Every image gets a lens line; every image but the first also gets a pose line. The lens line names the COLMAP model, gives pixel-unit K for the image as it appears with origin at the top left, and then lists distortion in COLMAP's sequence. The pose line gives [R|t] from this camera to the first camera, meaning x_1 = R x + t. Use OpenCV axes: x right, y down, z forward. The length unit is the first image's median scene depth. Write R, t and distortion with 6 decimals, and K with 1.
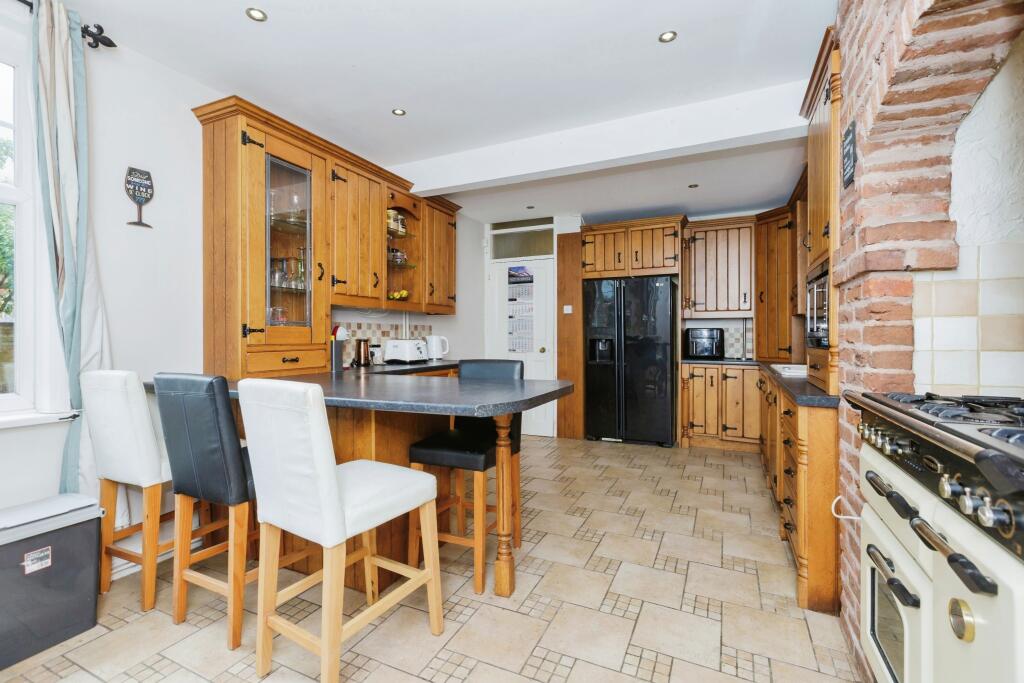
lens RADIAL K [[457.2, 0, 512.0], [0, 457.2, 341.5], [0, 0, 1]] dist [0.012535, 0.000115]
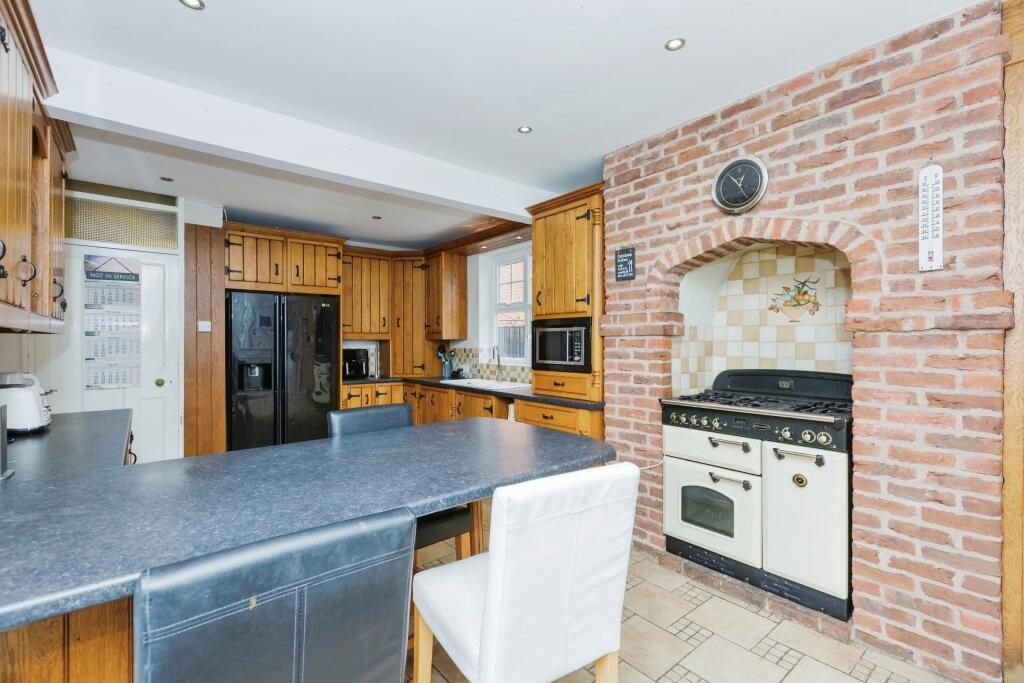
lens RADIAL K [[457.2, 0, 512.0], [0, 457.2, 341.5], [0, 0, 1]] dist [0.012535, 0.000115]
pose [[0.430643, 0.001283, 0.902521, -0.371888], [0.010145, 0.999929, -0.006263, -0.037367], [-0.902465, 0.011853, 0.430600, 0.231202]]
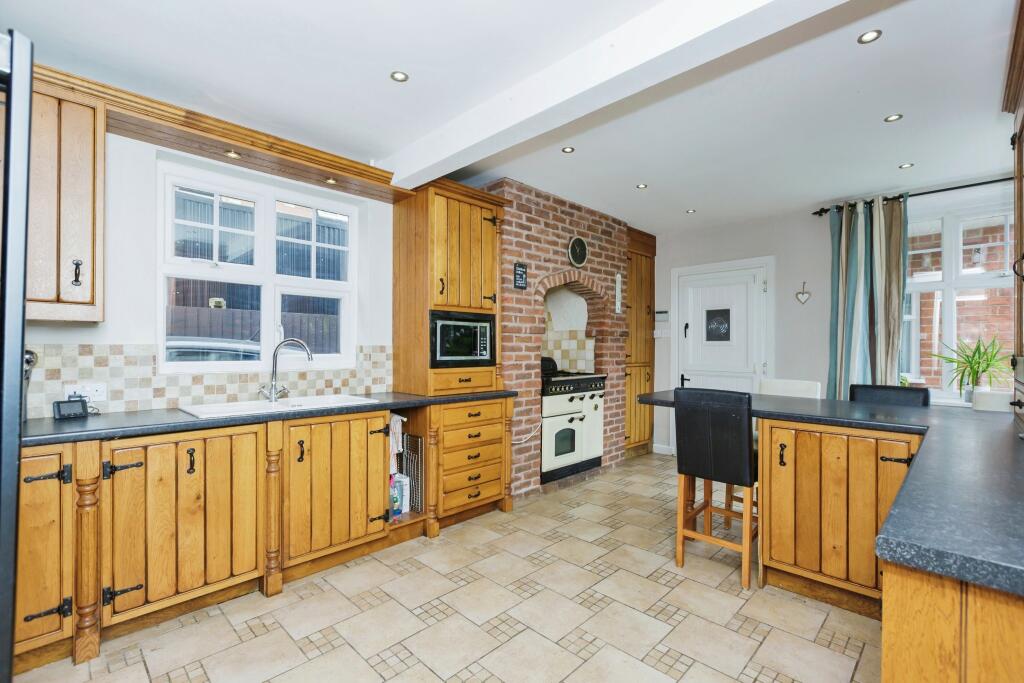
lens RADIAL K [[457.2, 0, 512.0], [0, 457.2, 341.5], [0, 0, 1]] dist [0.012535, 0.000115]
pose [[-0.943312, -0.004430, 0.331879, 0.015077], [-0.004489, 0.999990, 0.000589, -0.033694], [-0.331878, -0.000934, -0.943322, 1.109210]]
